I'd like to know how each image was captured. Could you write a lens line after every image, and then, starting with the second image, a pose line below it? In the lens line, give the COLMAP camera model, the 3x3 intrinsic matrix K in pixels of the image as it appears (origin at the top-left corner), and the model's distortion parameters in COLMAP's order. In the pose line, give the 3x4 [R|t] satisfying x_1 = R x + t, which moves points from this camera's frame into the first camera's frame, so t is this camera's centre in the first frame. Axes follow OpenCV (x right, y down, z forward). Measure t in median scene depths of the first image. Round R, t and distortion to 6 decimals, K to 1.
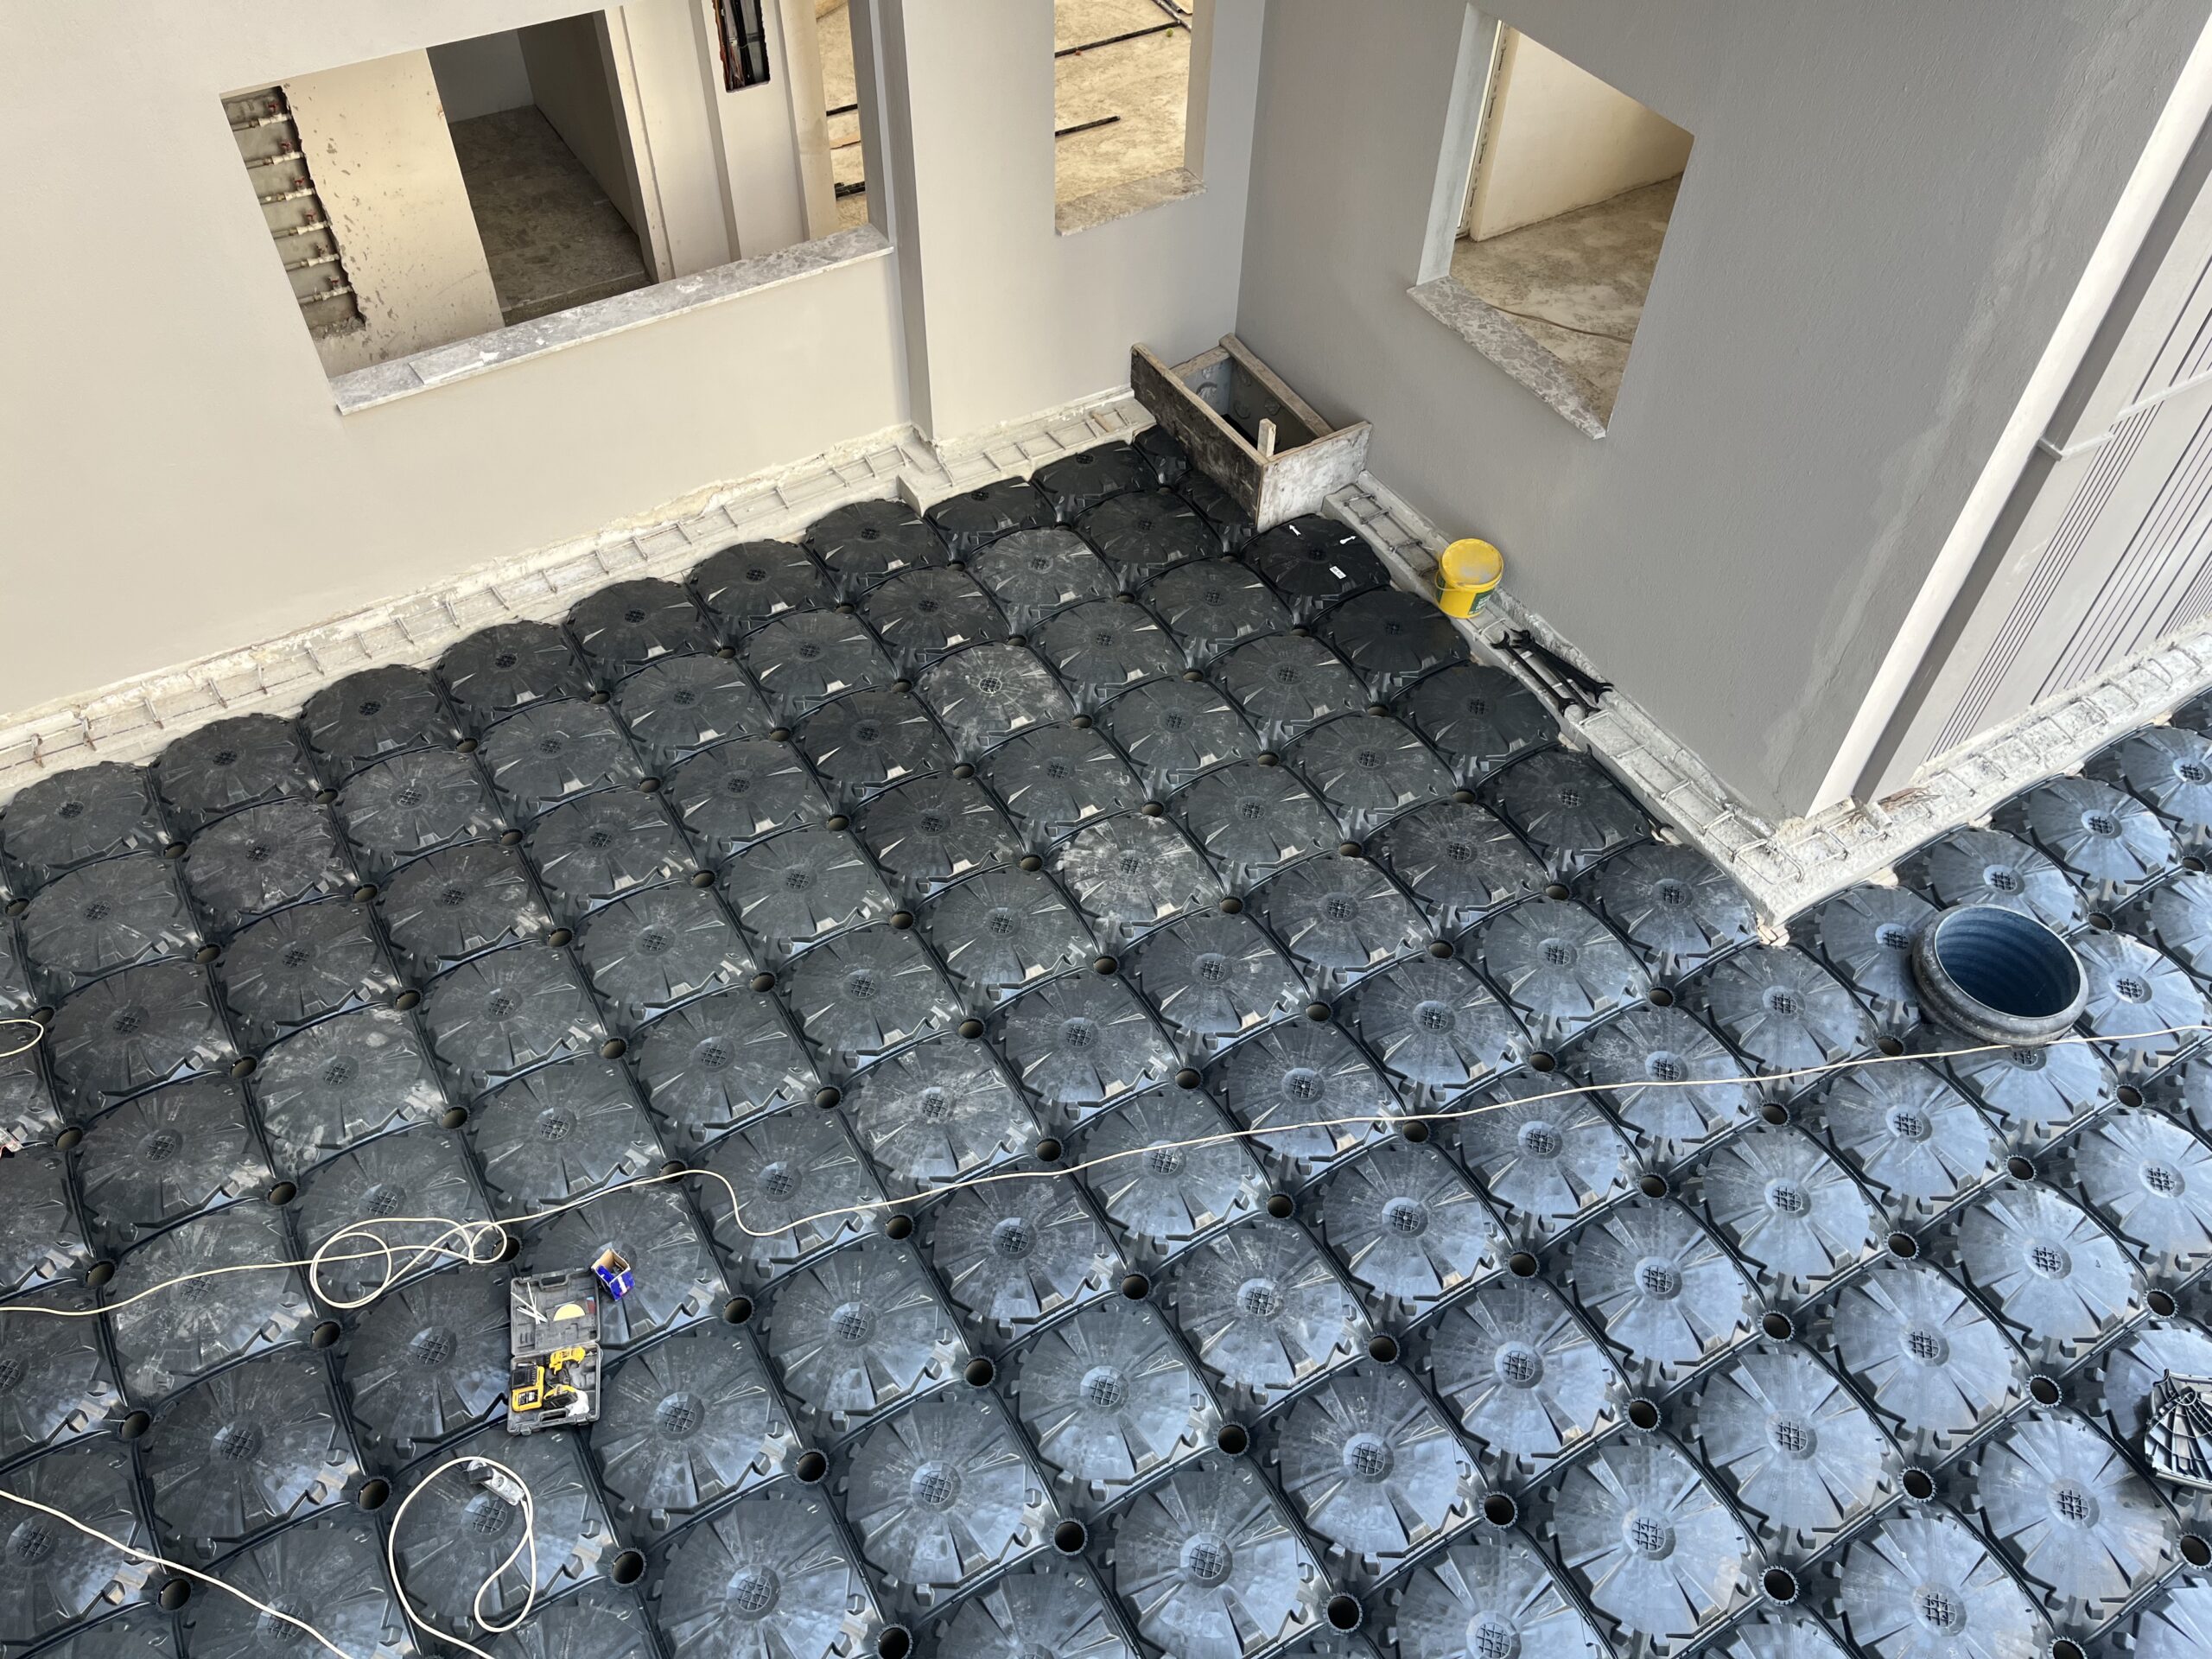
lens RADIAL K [[1746.5, 0, 1106.0], [0, 1746.5, 829.5], [0, 0, 1]] dist [0.037978, -0.000393]
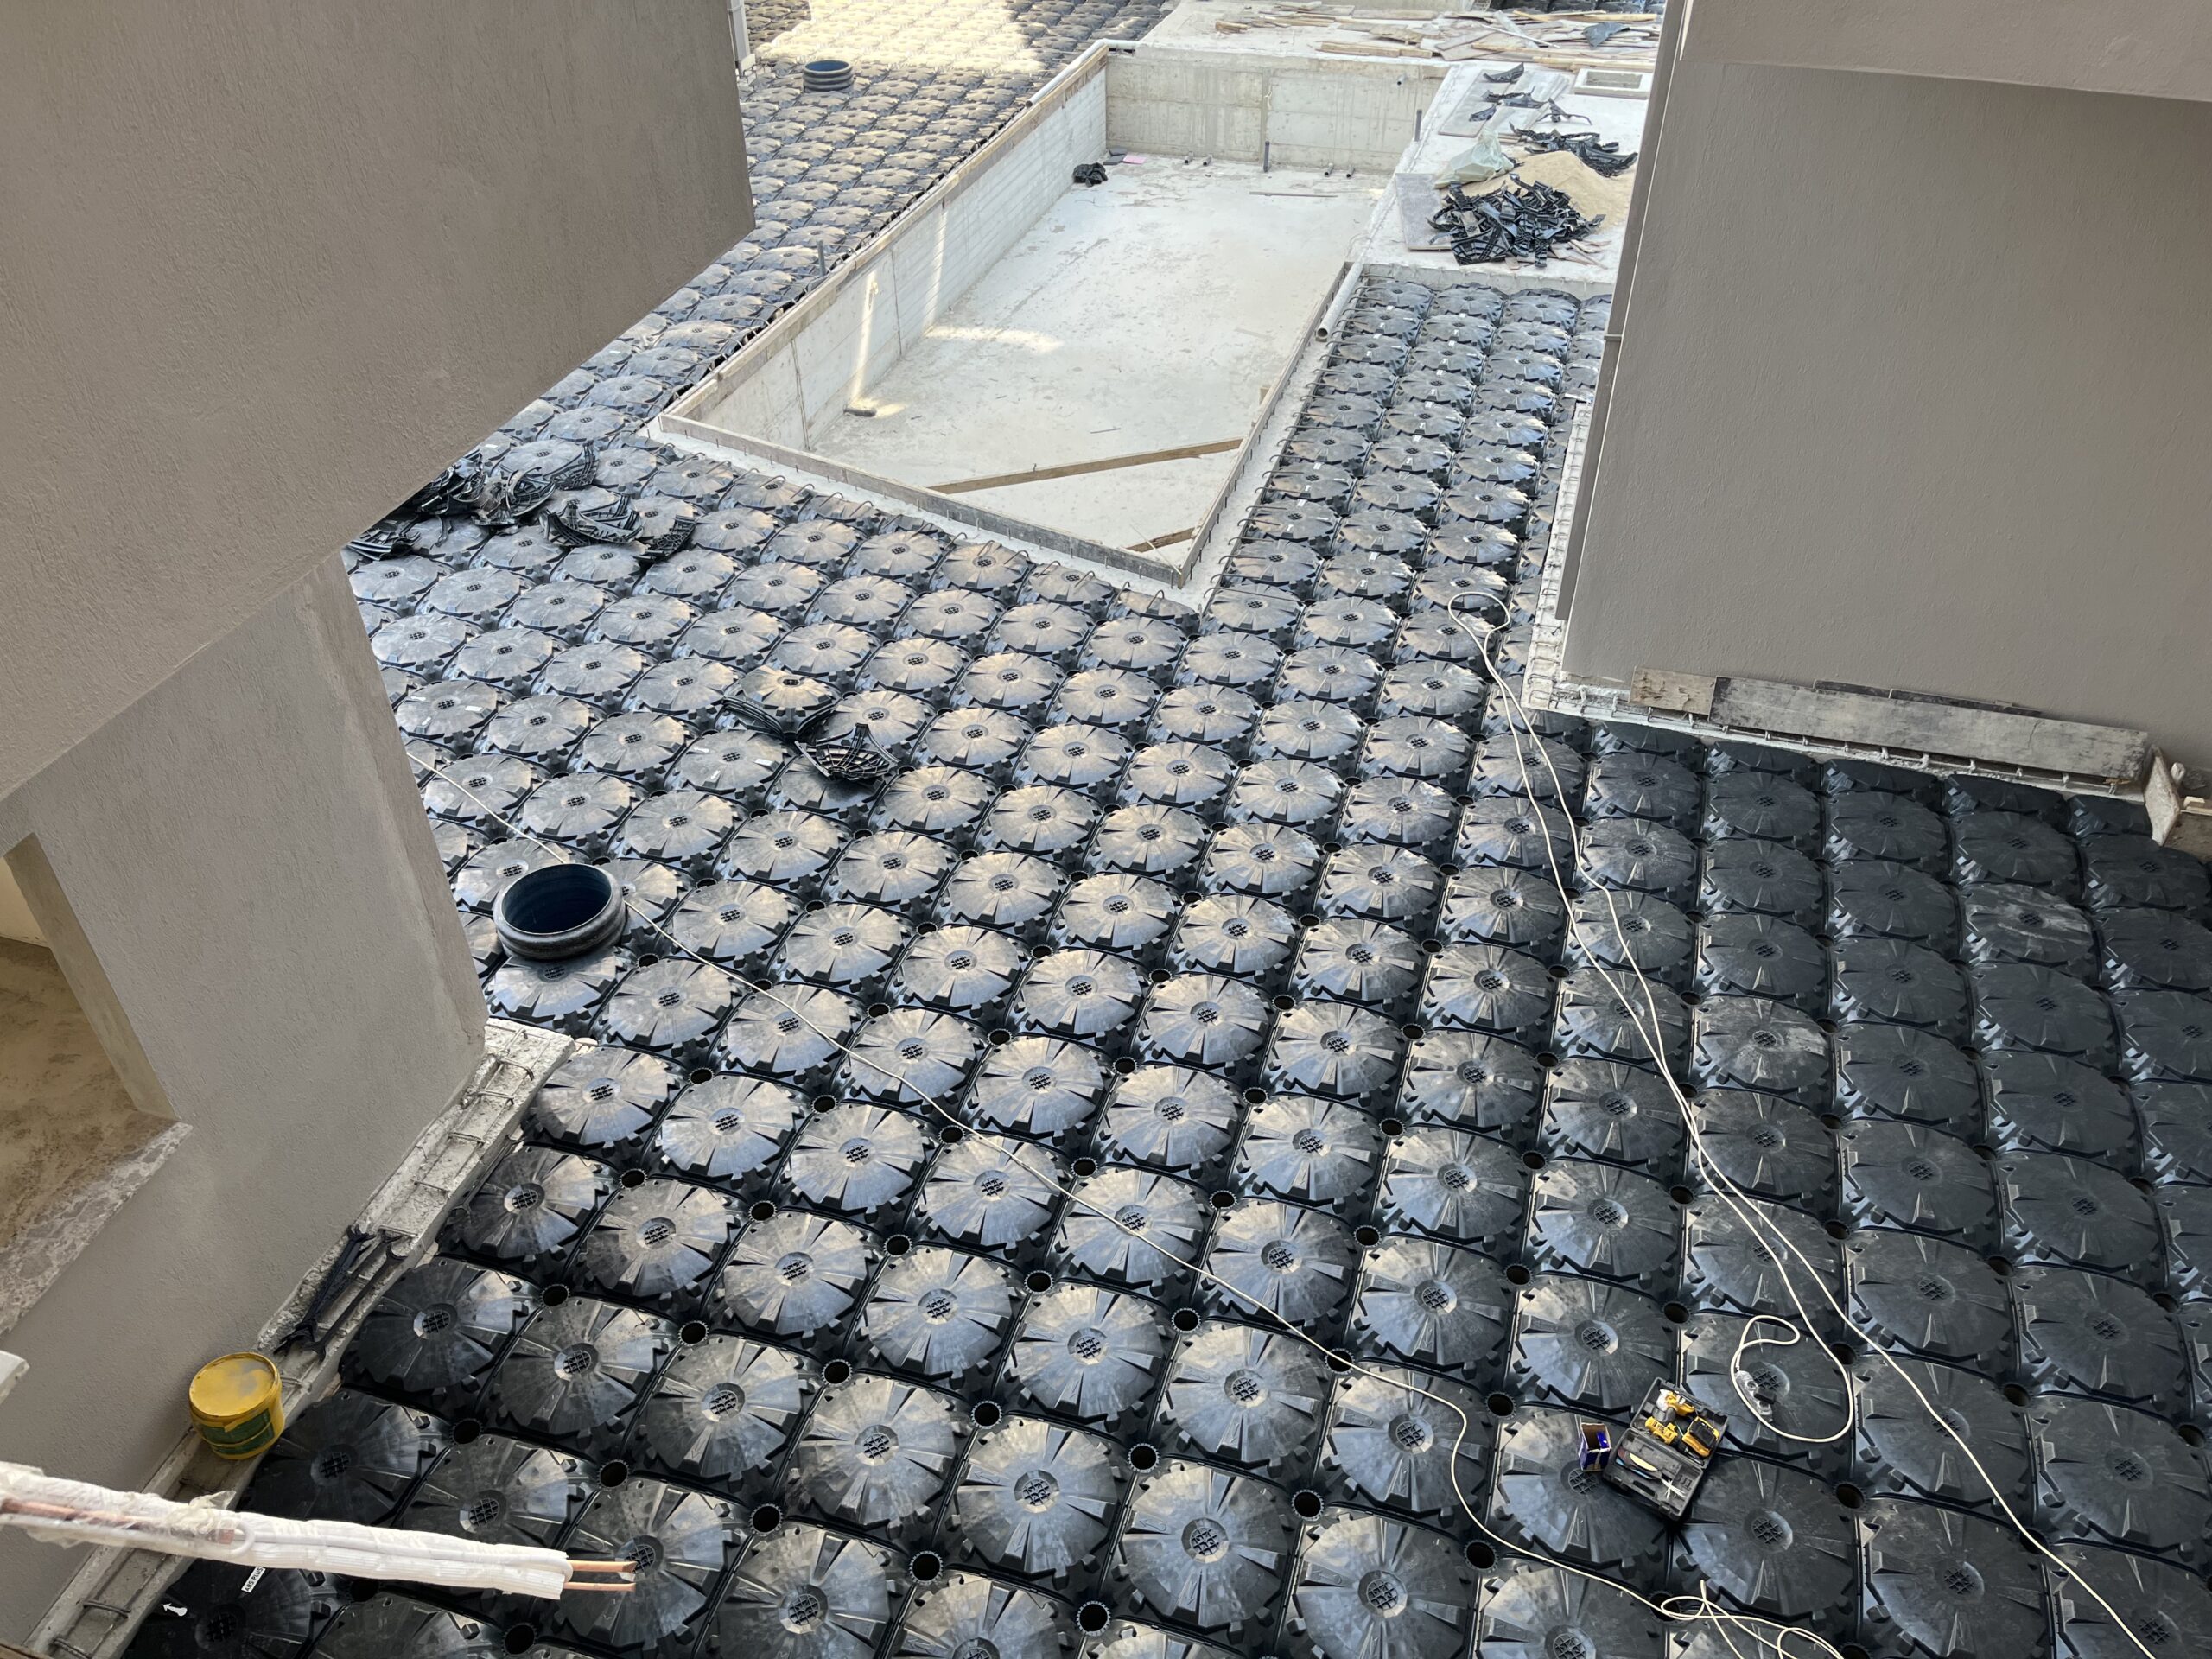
lens RADIAL K [[1664.3, 0, 1099.6], [0, 1664.3, 816.4], [0, 0, 1]] dist [0.053281, -0.072889]
pose [[-0.674408, -0.466458, 0.572355, -0.378185], [0.552498, 0.195428, 0.810280, -0.631792], [-0.489816, 0.862685, 0.125919, 0.543441]]
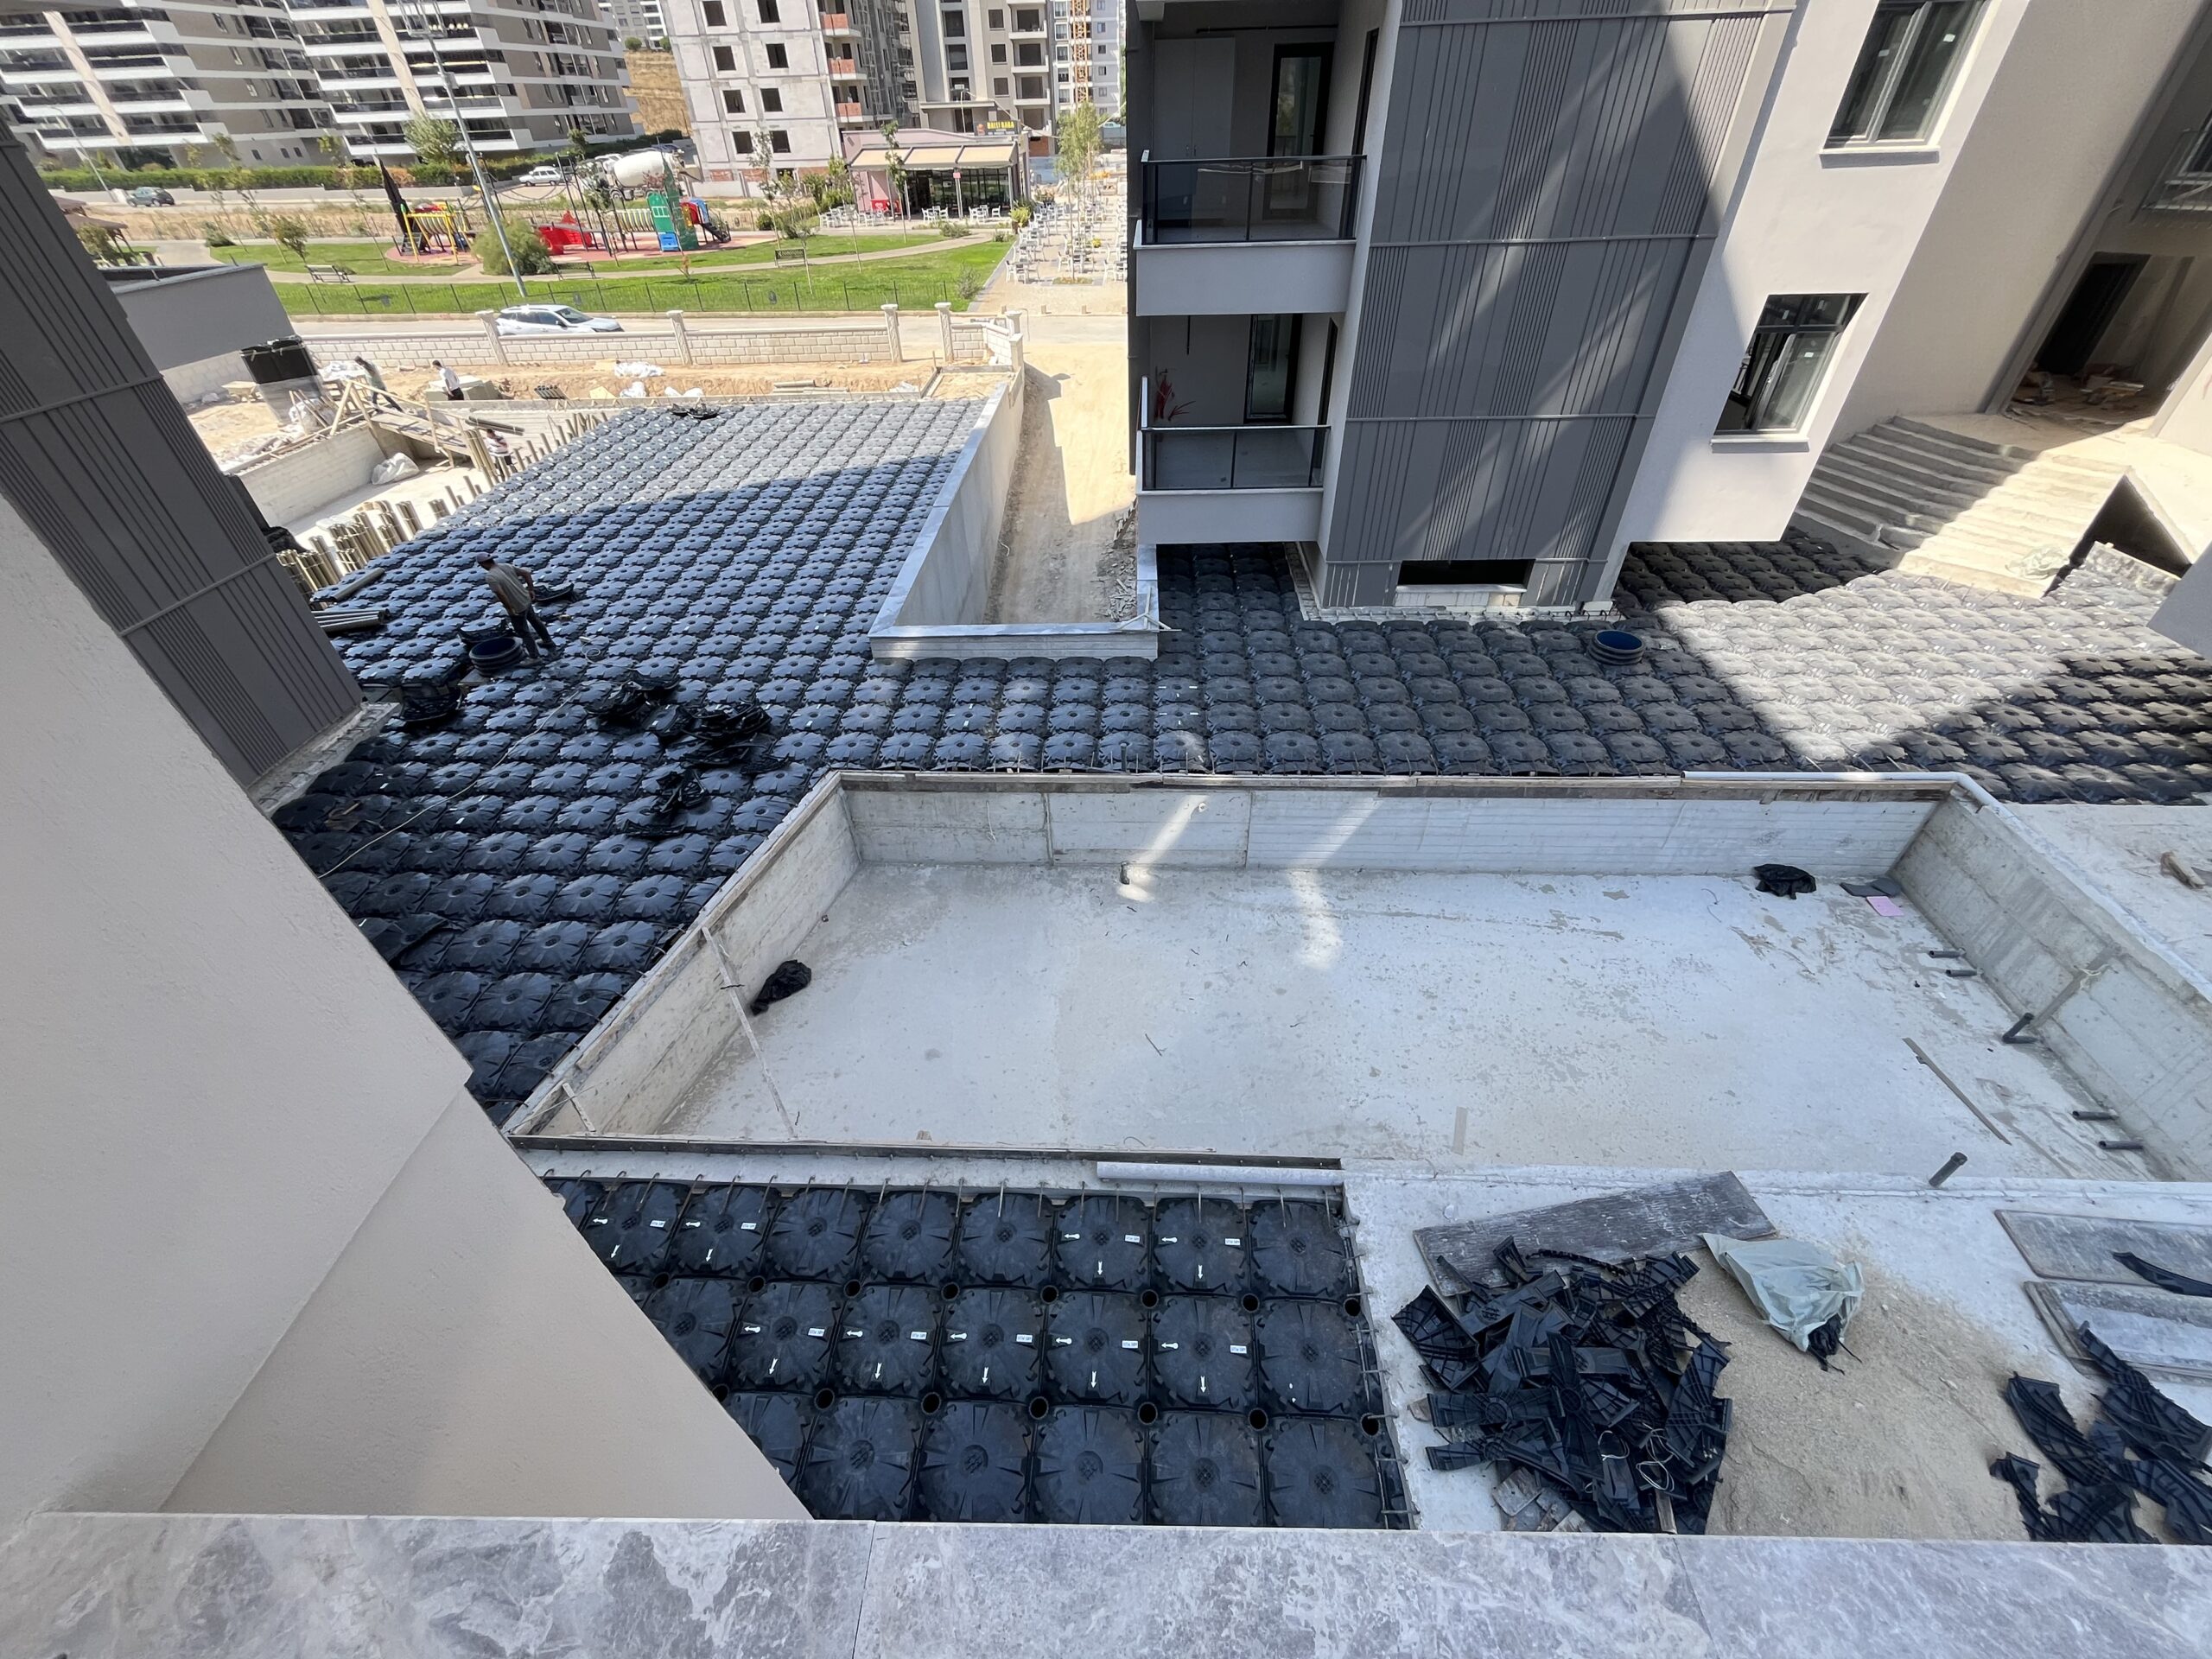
lens RADIAL K [[897.1, 0, 1101.5], [0, 897.1, 832.6], [0, 0, 1]] dist [-0.002653, -0.000336]
pose [[0.545491, -0.554829, 0.628176, 0.434411], [0.653038, 0.751167, 0.096379, 0.602801], [-0.525339, 0.357649, 0.772079, -0.522393]]
